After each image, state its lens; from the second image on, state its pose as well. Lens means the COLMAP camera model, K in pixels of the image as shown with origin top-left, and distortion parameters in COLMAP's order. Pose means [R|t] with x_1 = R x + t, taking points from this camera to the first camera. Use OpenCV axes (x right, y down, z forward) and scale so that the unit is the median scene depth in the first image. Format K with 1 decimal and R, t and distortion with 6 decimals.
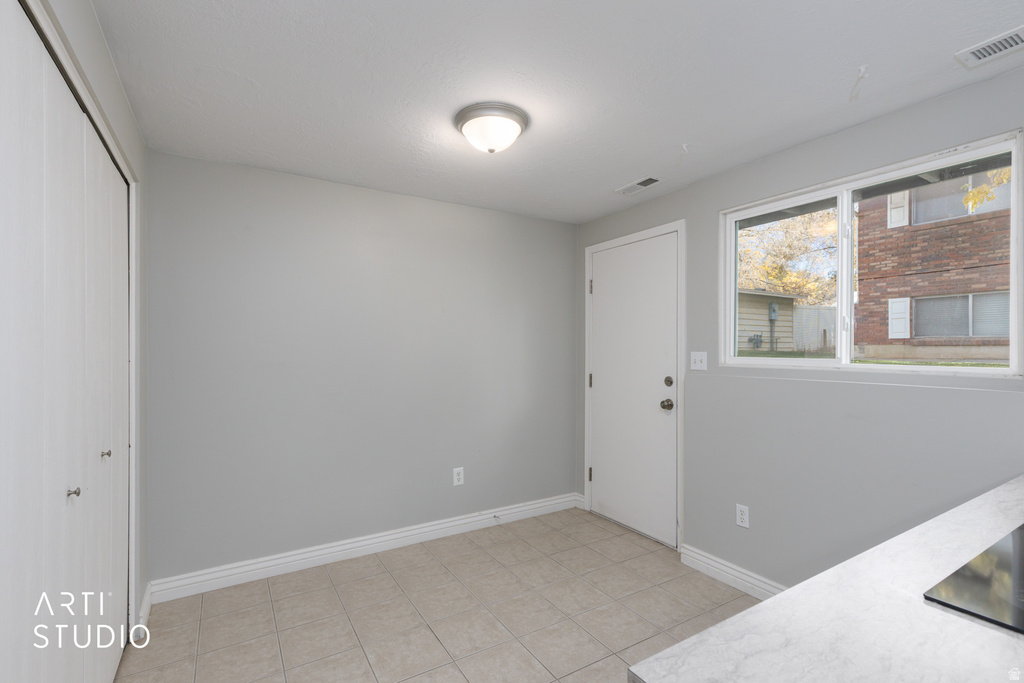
lens RADIAL K [[465.9, 0, 511.1], [0, 465.9, 350.6], [0, 0, 1]] dist [0.009427, -0.001589]
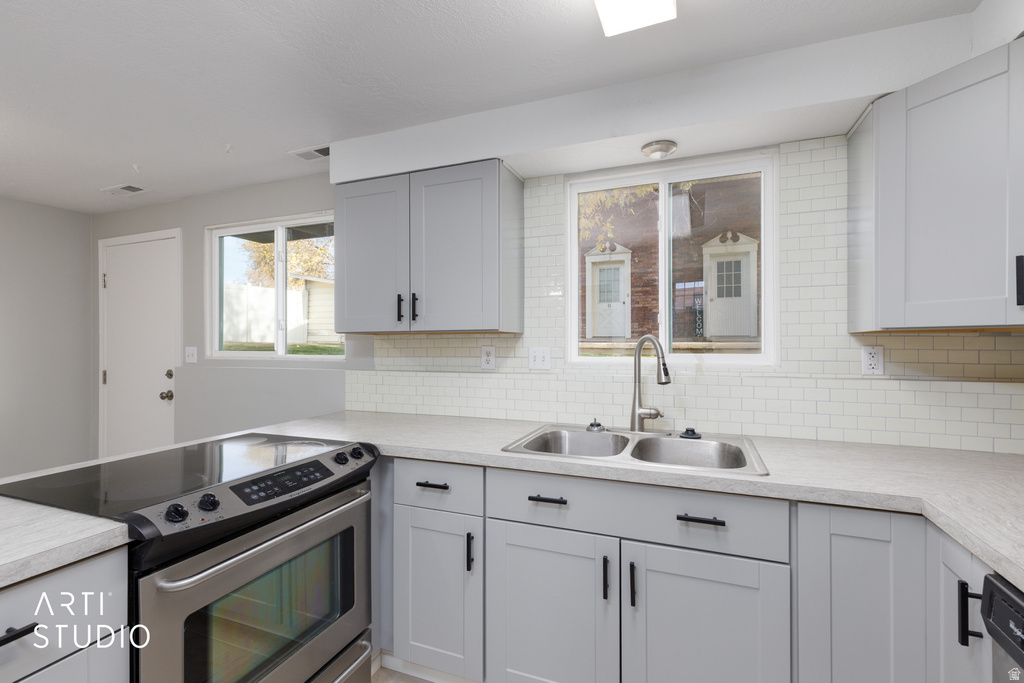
lens RADIAL K [[465.9, 0, 509.2], [0, 465.9, 341.7], [0, 0, 1]] dist [0.009427, -0.001589]
pose [[0.808424, -0.001945, 0.588597, 0.067914], [0.006709, 0.999960, -0.005910, 0.000361], [-0.588562, 0.008727, 0.808405, -0.071312]]
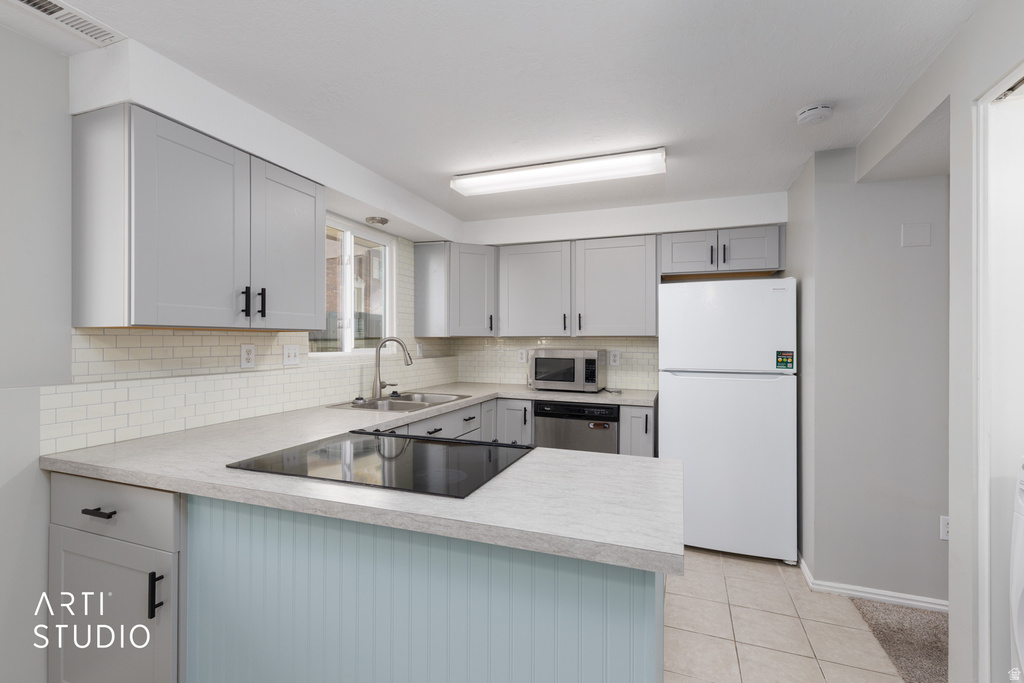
lens RADIAL K [[465.9, 0, 511.3], [0, 465.9, 338.5], [0, 0, 1]] dist [0.009427, -0.001589]
pose [[-0.609038, 0.001557, 0.793139, -0.022637], [-0.000092, 0.999998, -0.002033, -0.000792], [-0.793141, -0.001311, -0.609037, 0.087592]]
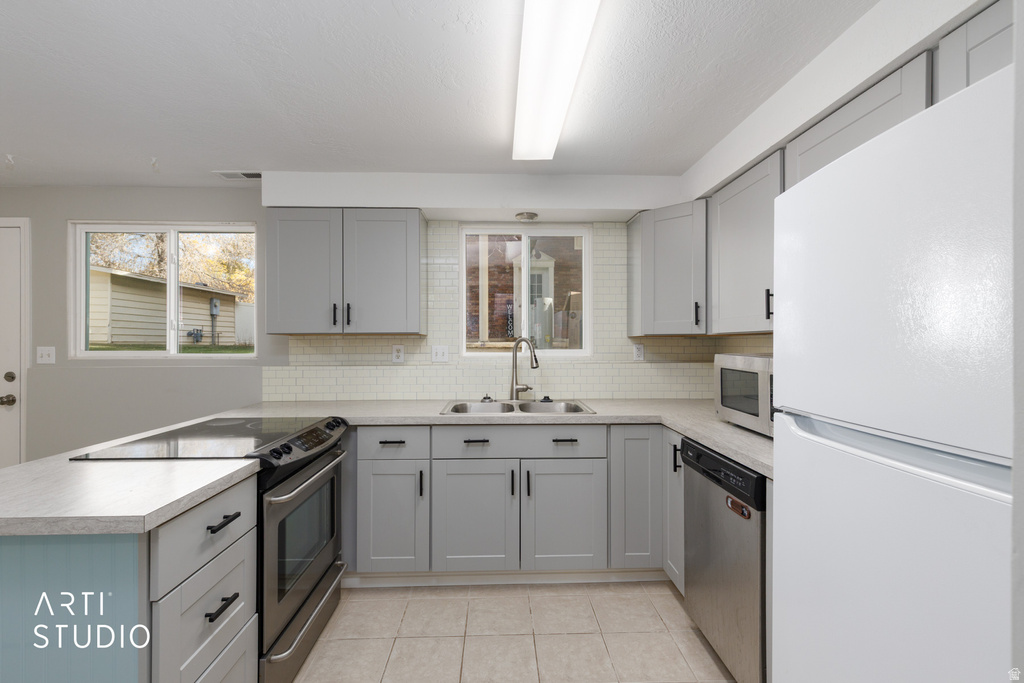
lens RADIAL K [[465.9, 0, 509.6], [0, 465.9, 340.4], [0, 0, 1]] dist [0.009427, -0.001589]
pose [[0.505406, 0.000678, 0.862881, 0.002630], [0.007461, 0.999959, -0.005155, 0.000314], [-0.862849, 0.009044, 0.505381, -0.085196]]
